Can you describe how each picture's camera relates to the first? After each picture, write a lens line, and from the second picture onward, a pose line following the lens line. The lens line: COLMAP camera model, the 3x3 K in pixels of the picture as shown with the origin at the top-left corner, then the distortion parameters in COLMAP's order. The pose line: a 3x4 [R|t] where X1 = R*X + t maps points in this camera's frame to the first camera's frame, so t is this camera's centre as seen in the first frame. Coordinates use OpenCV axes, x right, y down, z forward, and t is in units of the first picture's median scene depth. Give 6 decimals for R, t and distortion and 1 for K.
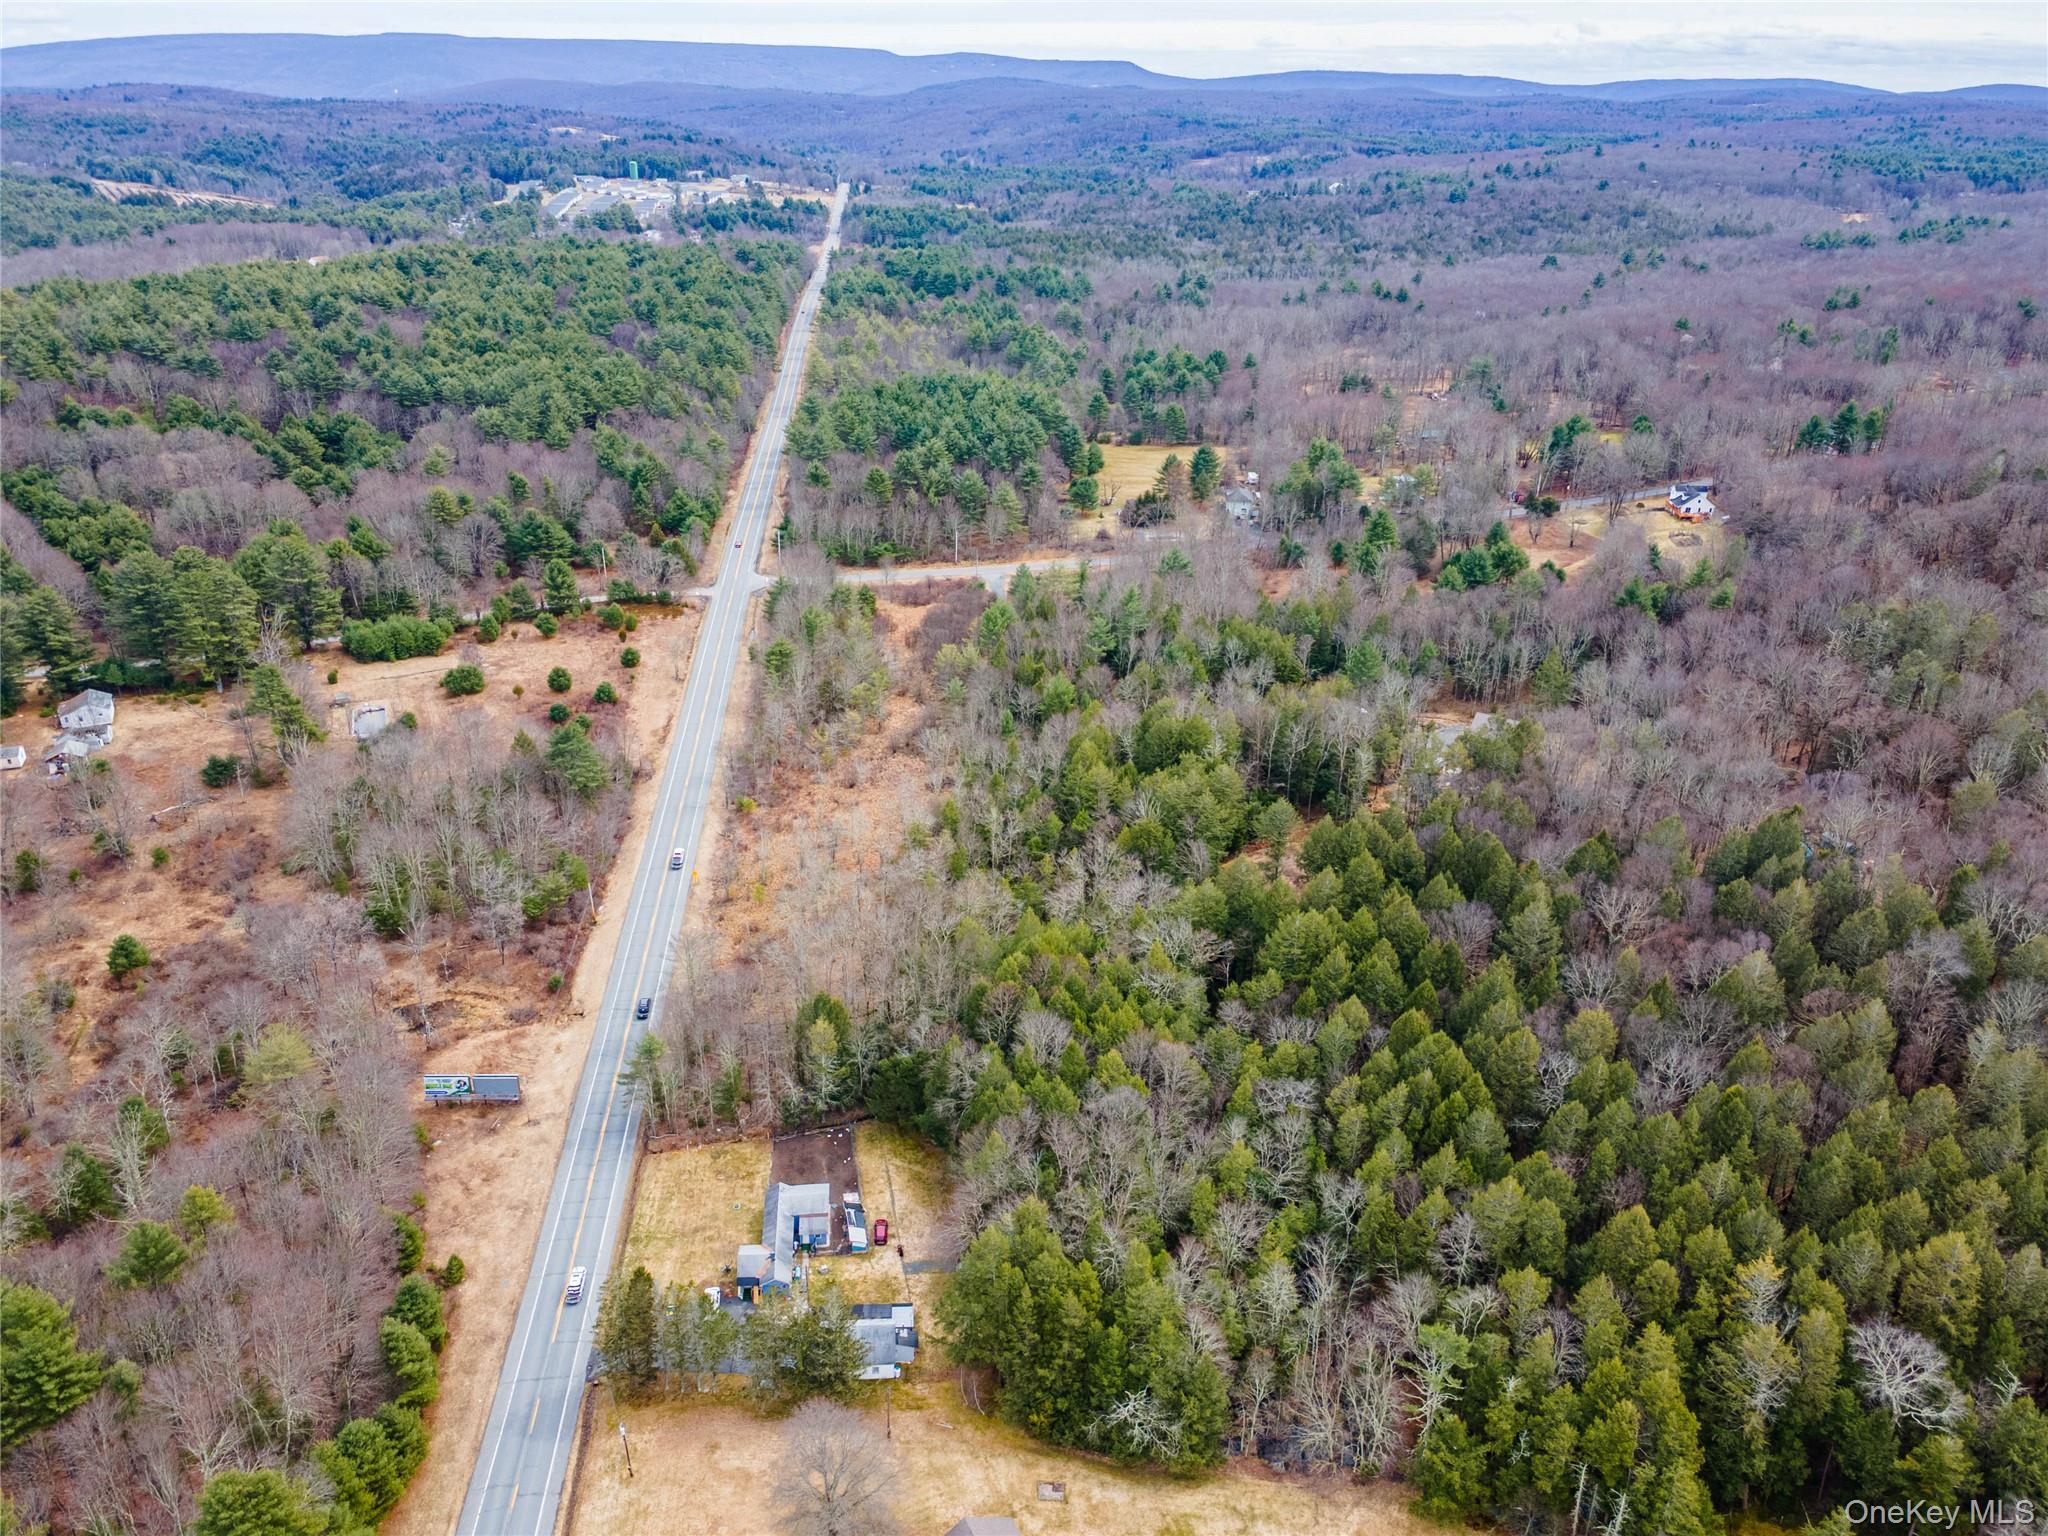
lens RADIAL K [[1499.1, 0, 1014.9], [0, 1499.1, 761.0], [0, 0, 1]] dist [0.026127, 0.032875]
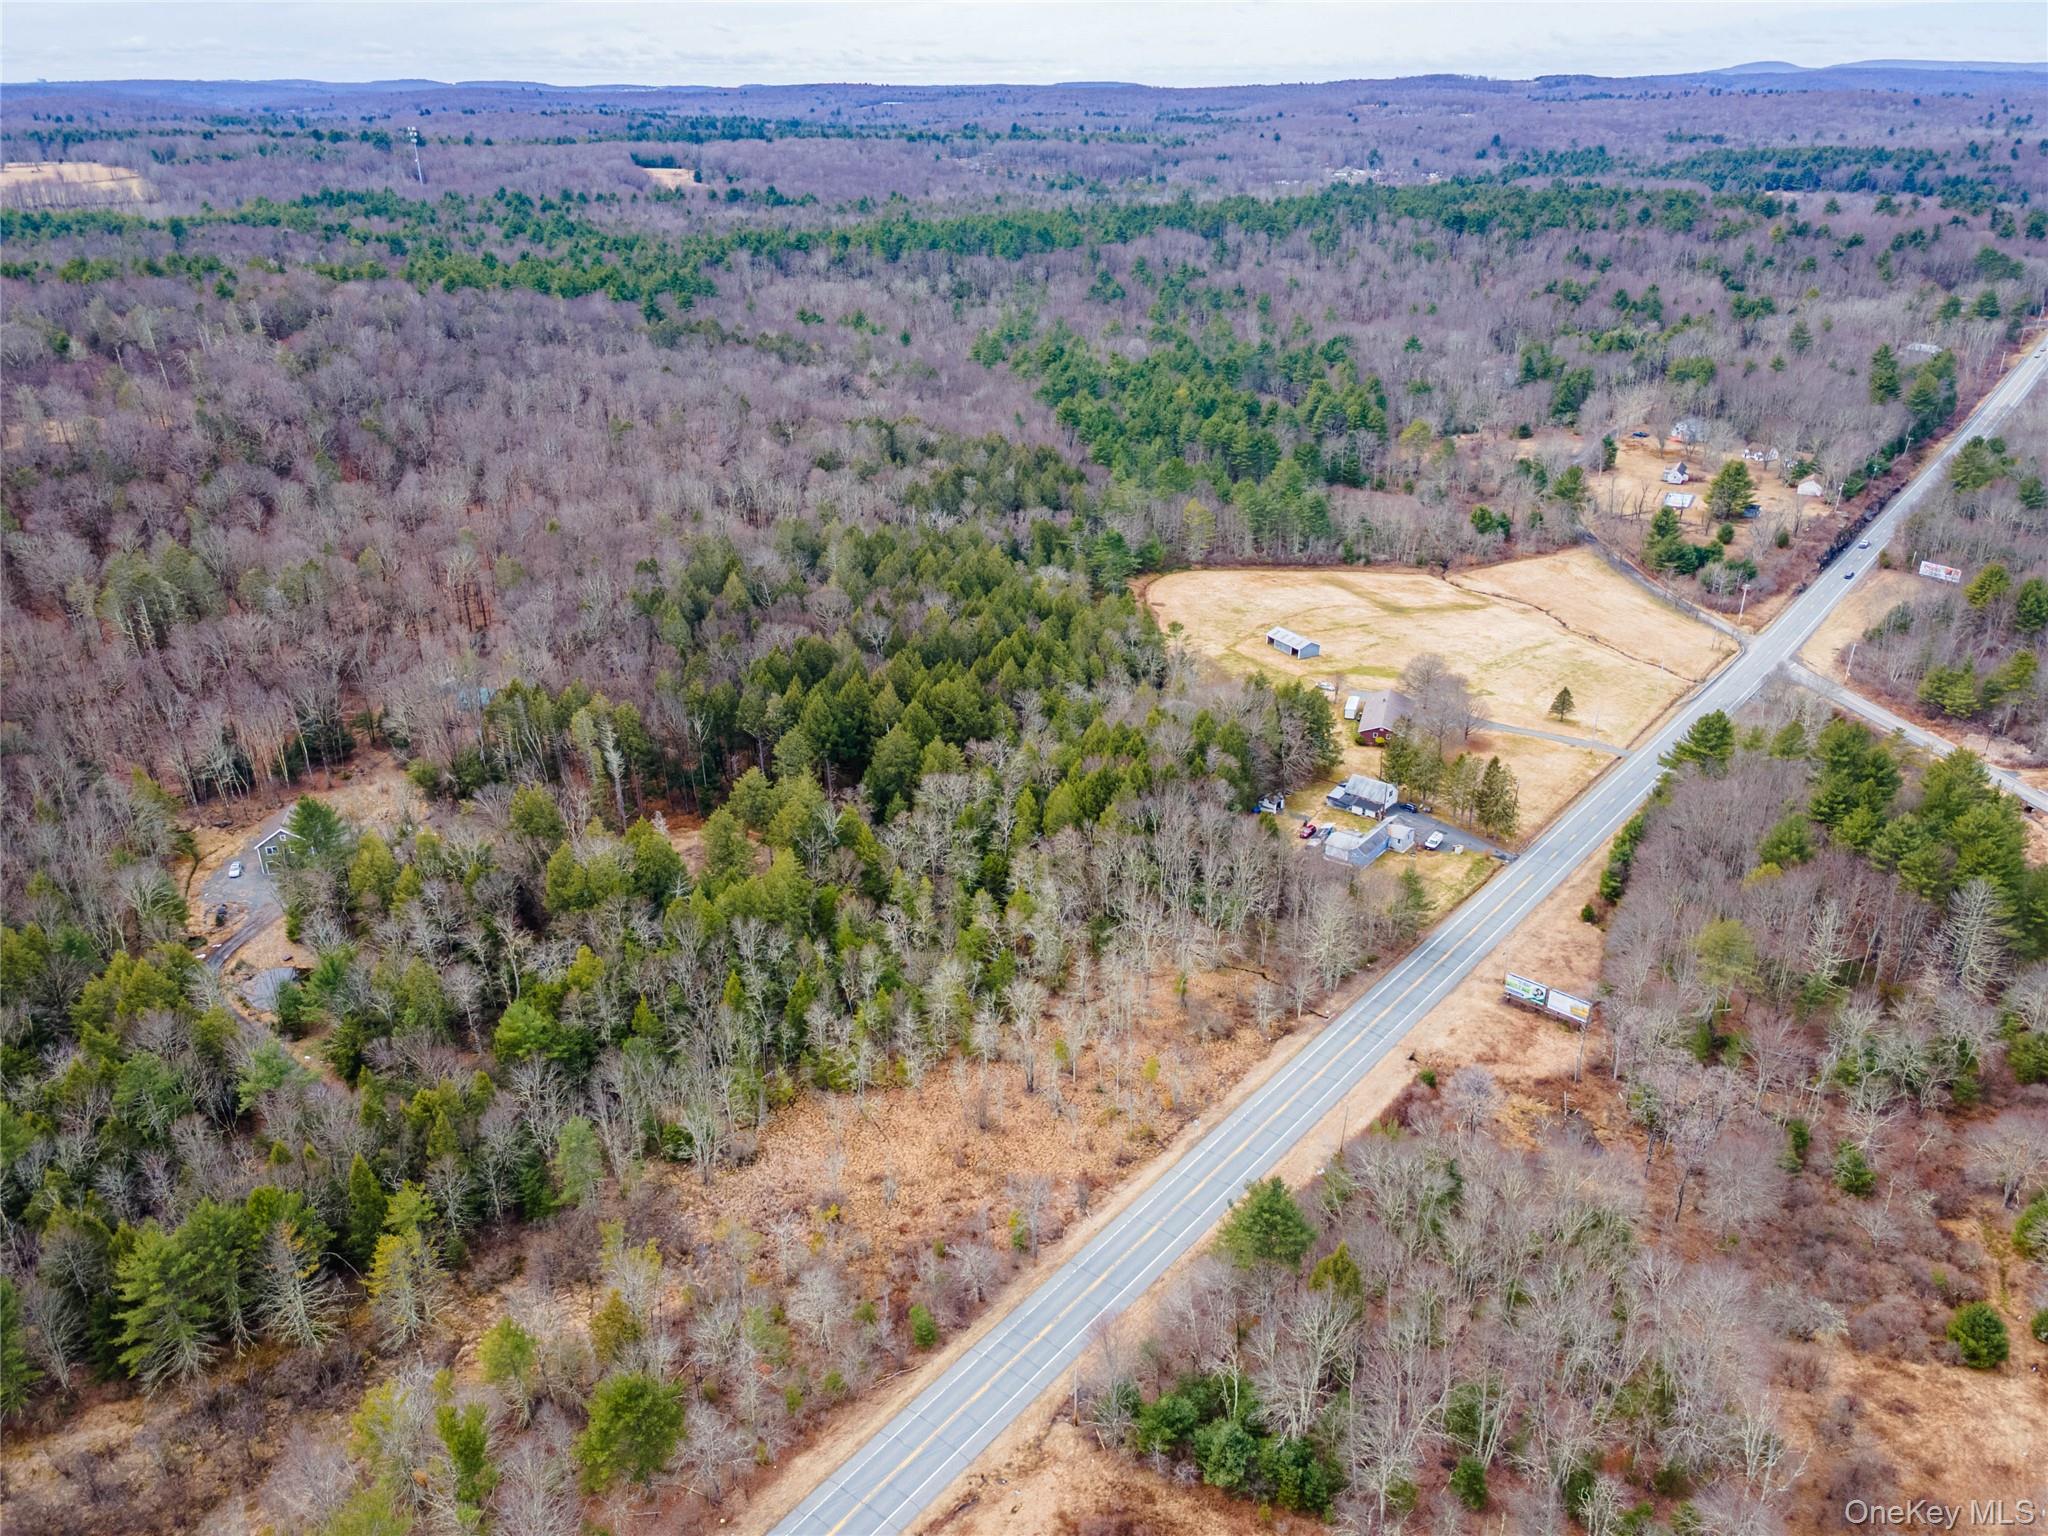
lens RADIAL K [[1499.1, 0, 1022.2], [0, 1499.1, 774.9], [0, 0, 1]] dist [0.026127, 0.032875]
pose [[-0.724607, -0.297688, 0.621552, -0.519736], [0.278329, 0.698660, 0.659095, -0.517519], [-0.630458, 0.650581, -0.423399, 1.164838]]
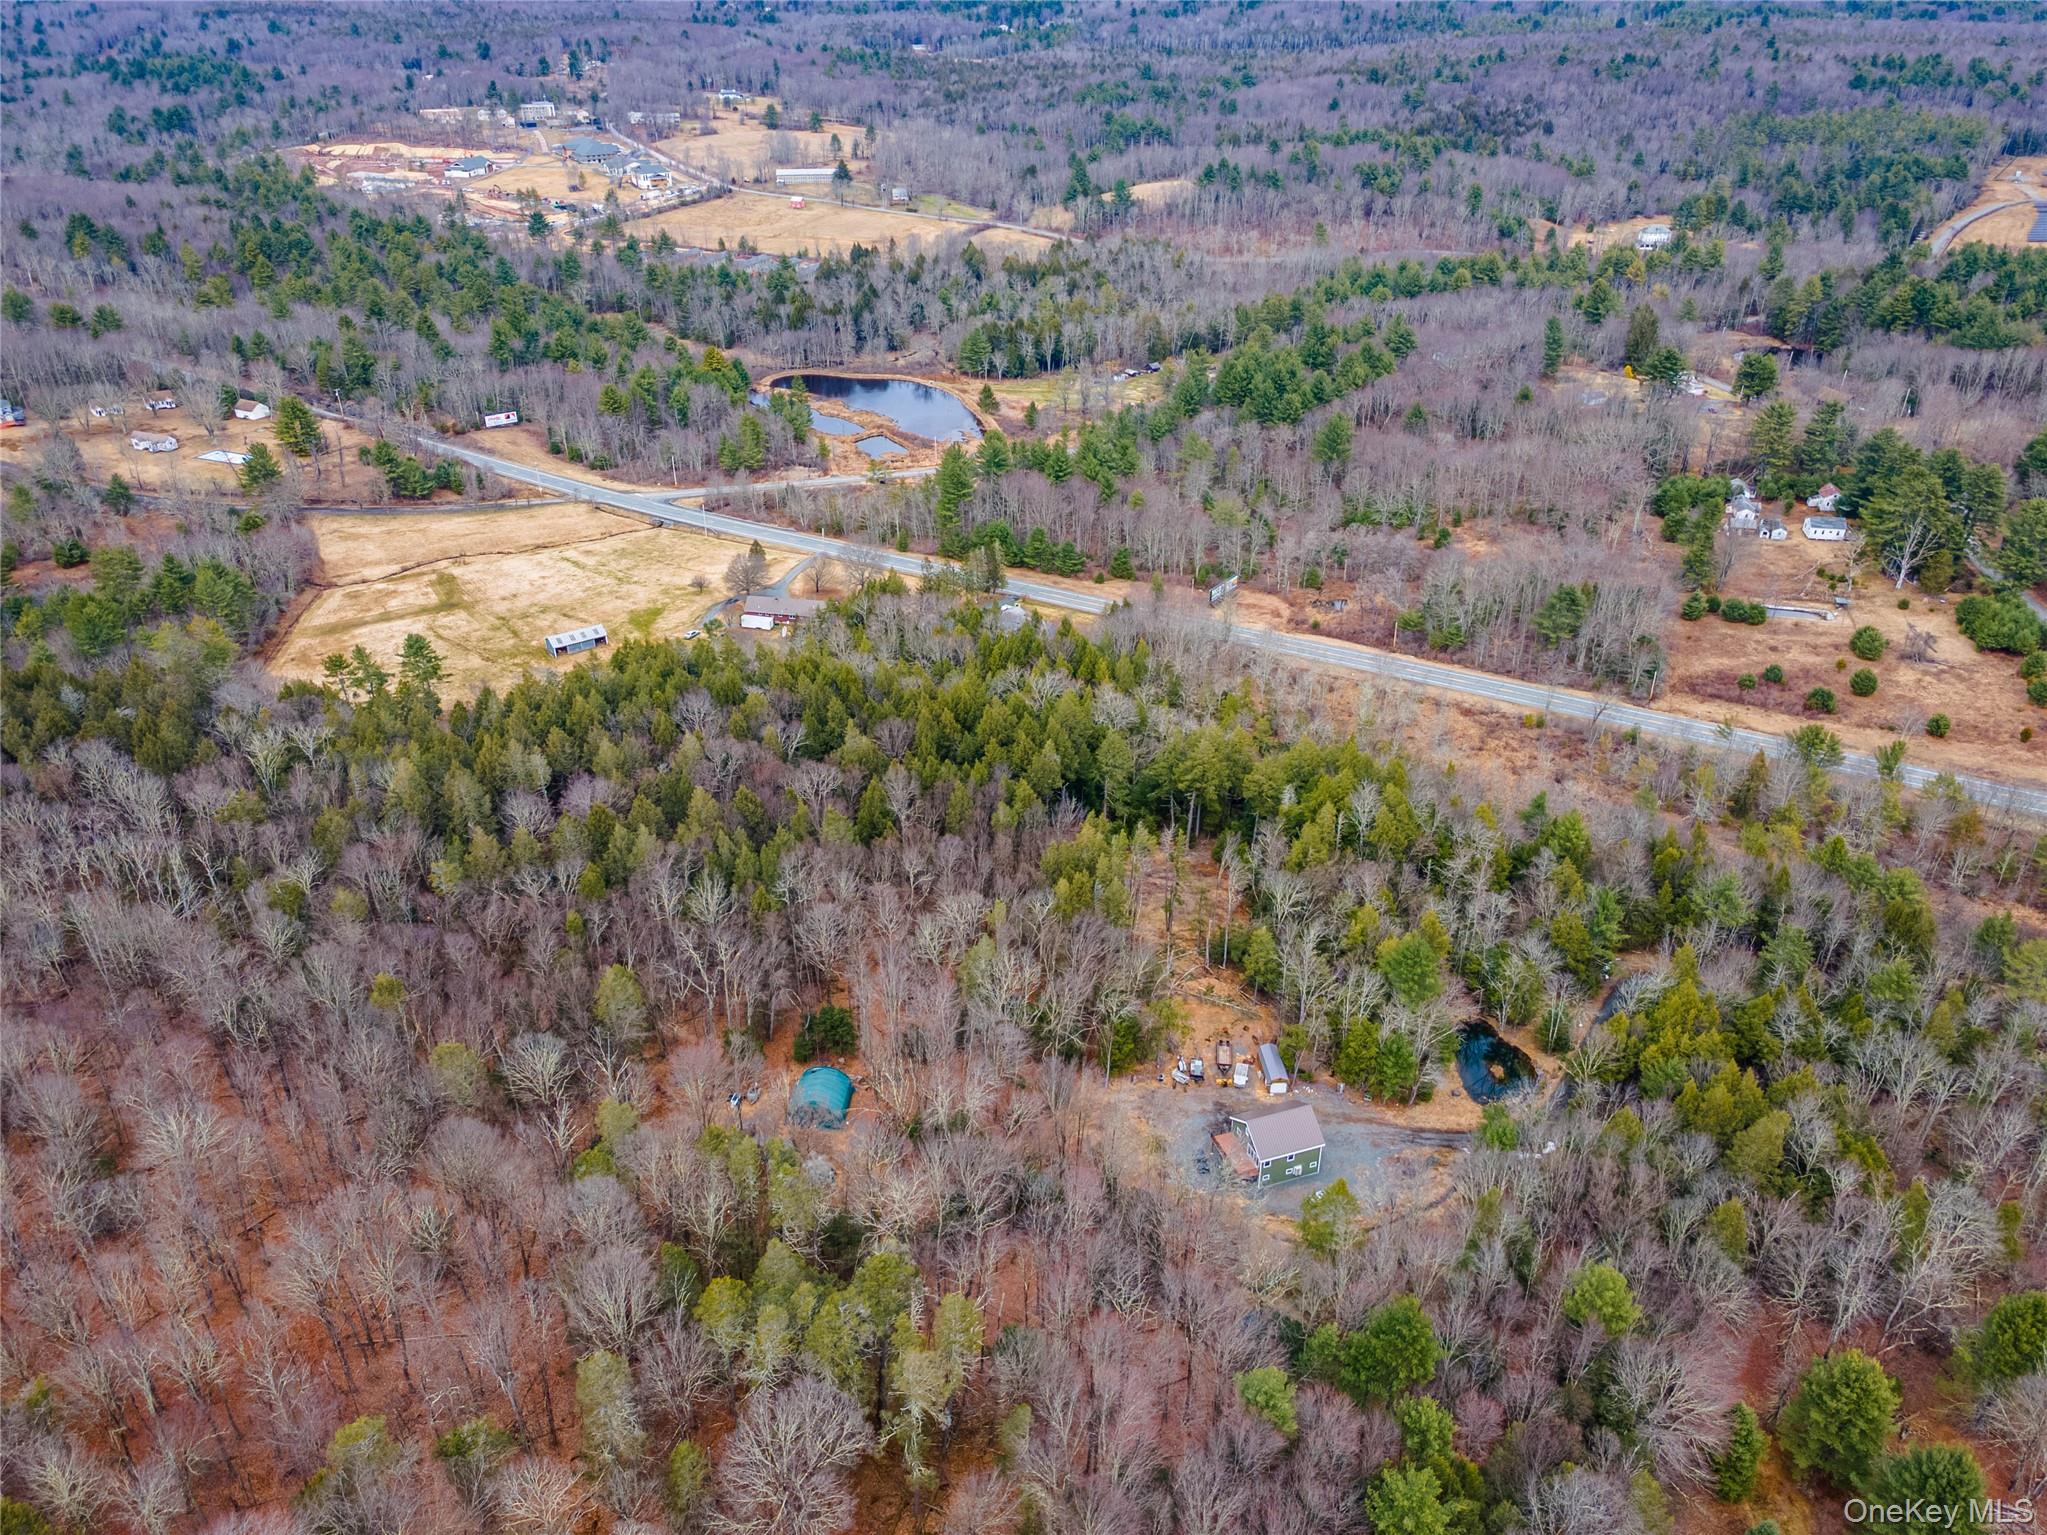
lens RADIAL K [[1498.3, 0, 1016.3], [0, 1498.3, 769.3], [0, 0, 1]] dist [0.026127, 0.032875]
pose [[-0.609807, 0.382468, -0.694157, 0.846562], [-0.331136, 0.672789, 0.661592, -0.562006], [0.720059, 0.633304, -0.283623, 1.085956]]
